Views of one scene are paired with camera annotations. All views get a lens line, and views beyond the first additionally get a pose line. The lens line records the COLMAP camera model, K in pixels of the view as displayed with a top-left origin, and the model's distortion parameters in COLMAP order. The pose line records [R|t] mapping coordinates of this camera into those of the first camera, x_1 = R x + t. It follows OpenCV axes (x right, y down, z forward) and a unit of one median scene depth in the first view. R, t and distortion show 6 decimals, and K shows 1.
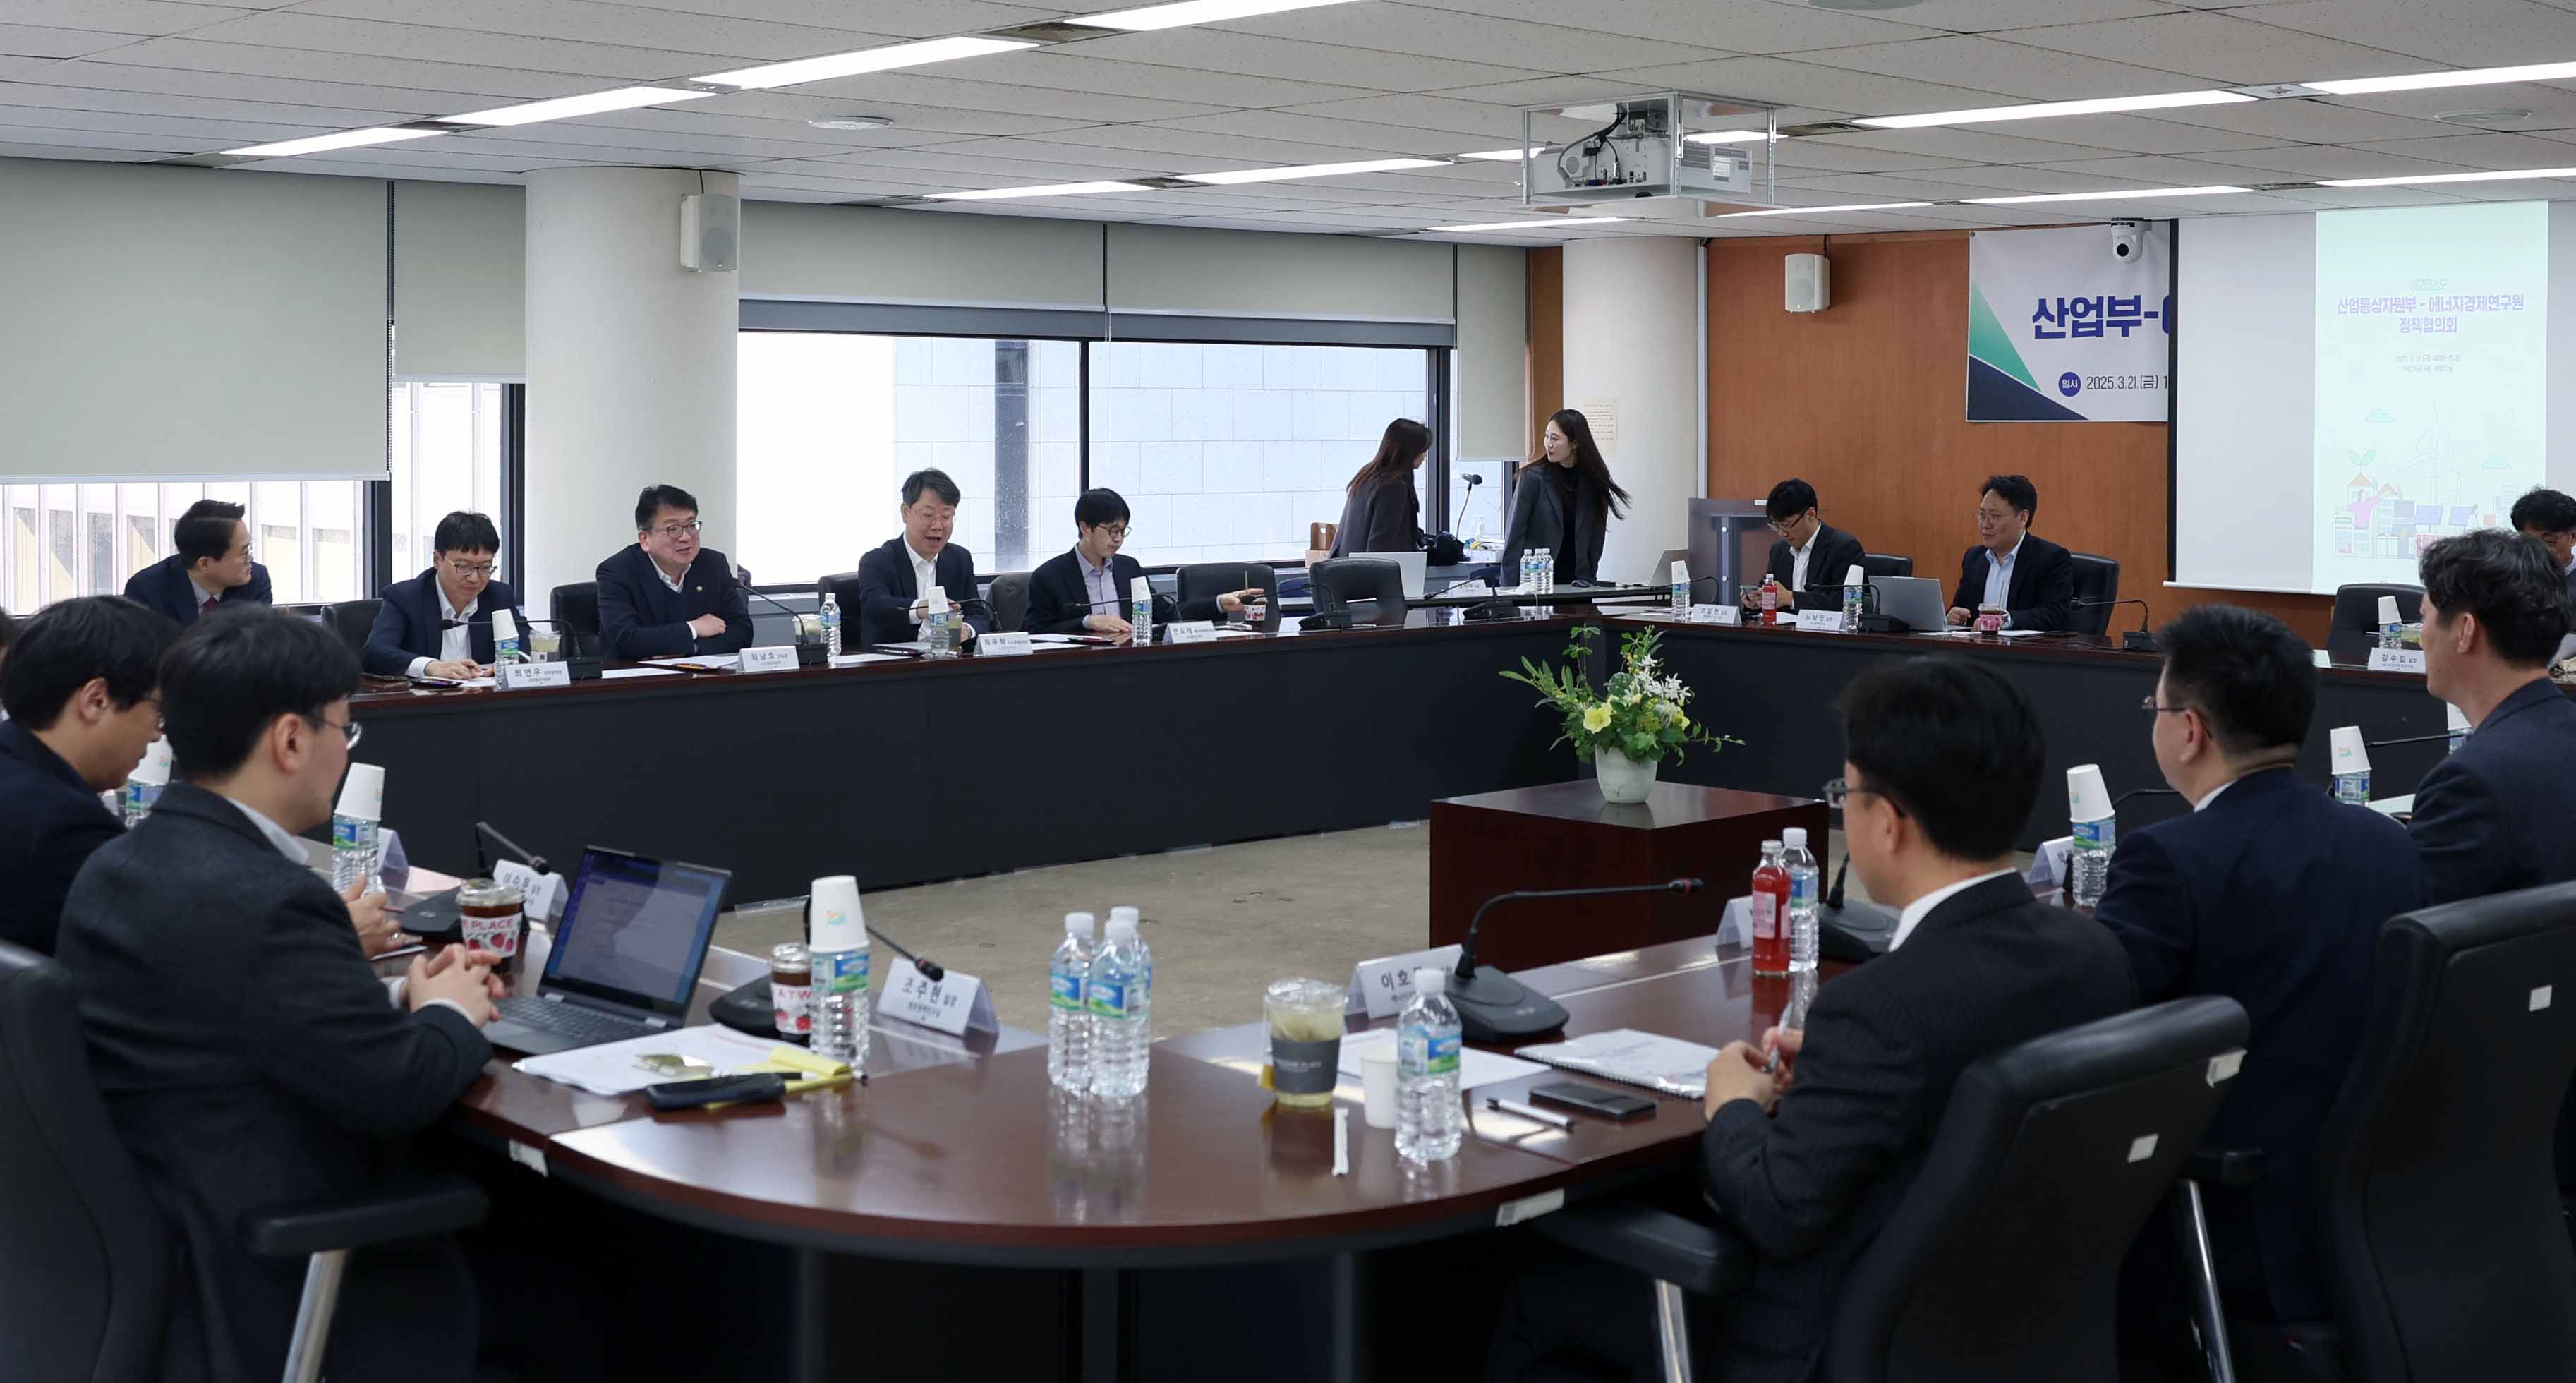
lens RADIAL K [[3043.5, 0, 1290.3], [0, 3043.5, 690.1], [0, 0, 1]] dist [0.015642, 0.000000]
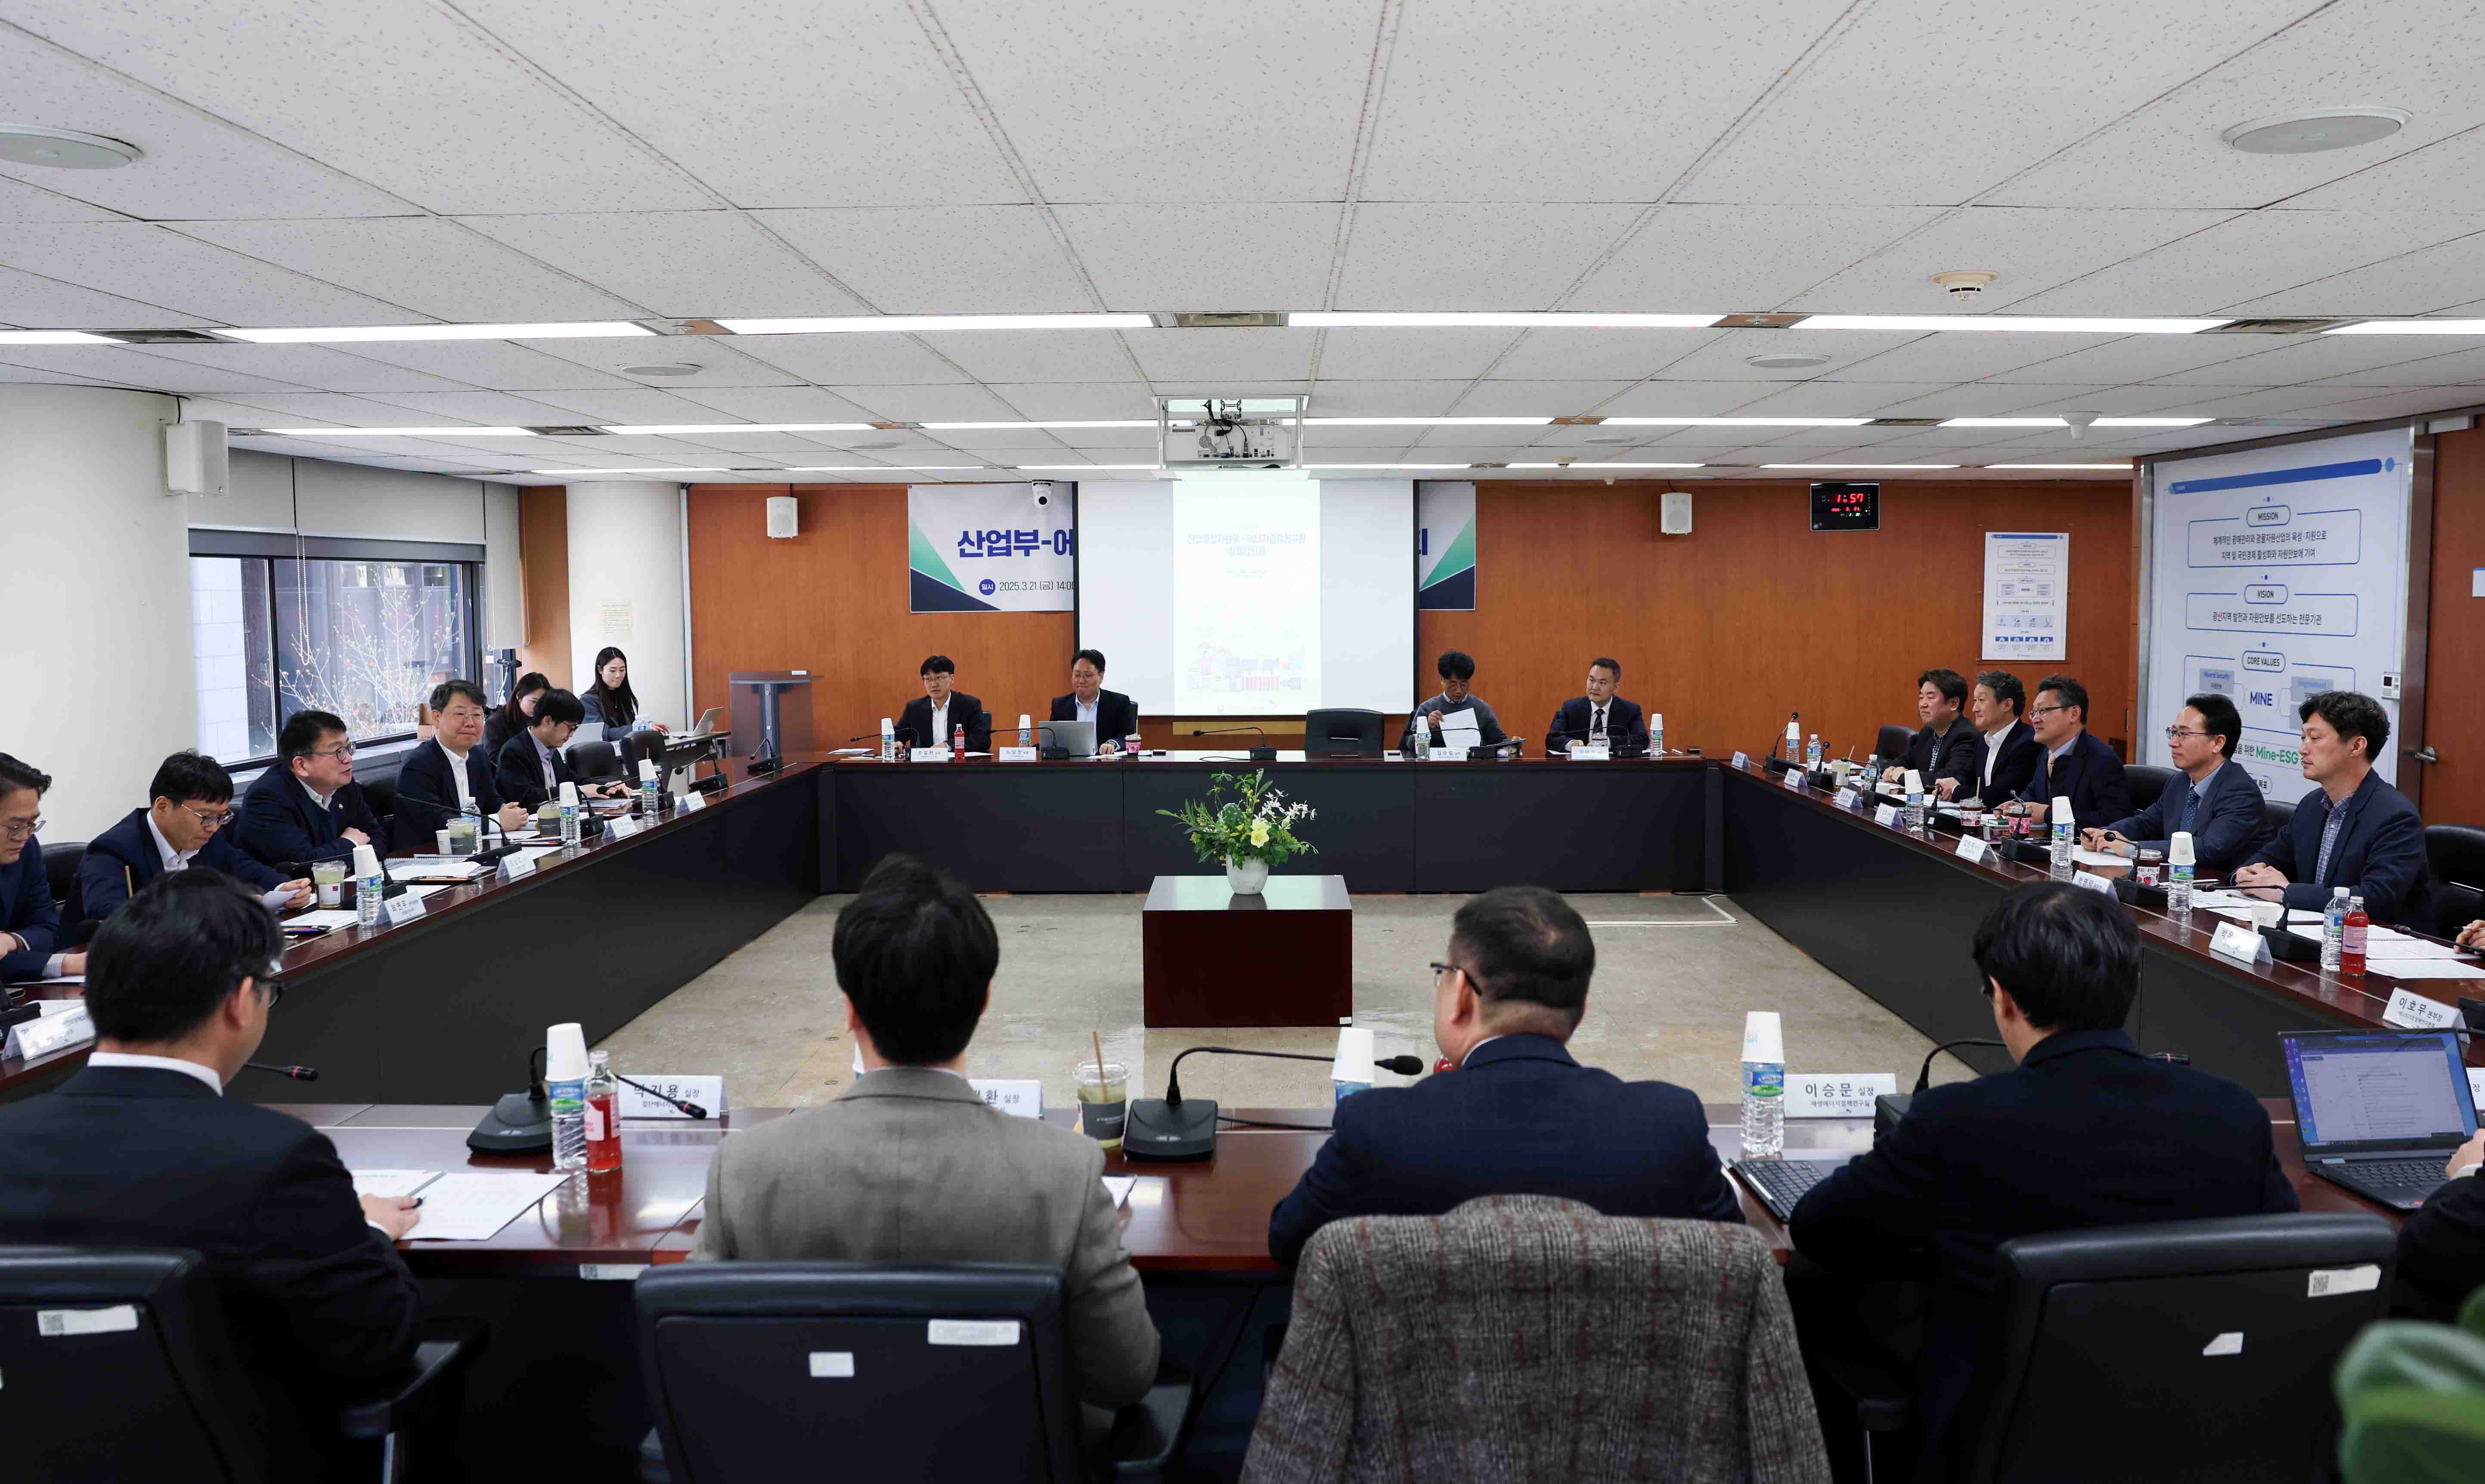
lens RADIAL K [[1890.0, 0, 1240.4], [0, 1890.0, 737.5], [0, 0, 1]] dist [0.007202, 0.002145]
pose [[0.716883, -0.066243, 0.694039, -0.315222], [0.074813, 0.997037, 0.017888, -0.033094], [-0.693168, 0.039100, 0.719715, 0.236272]]
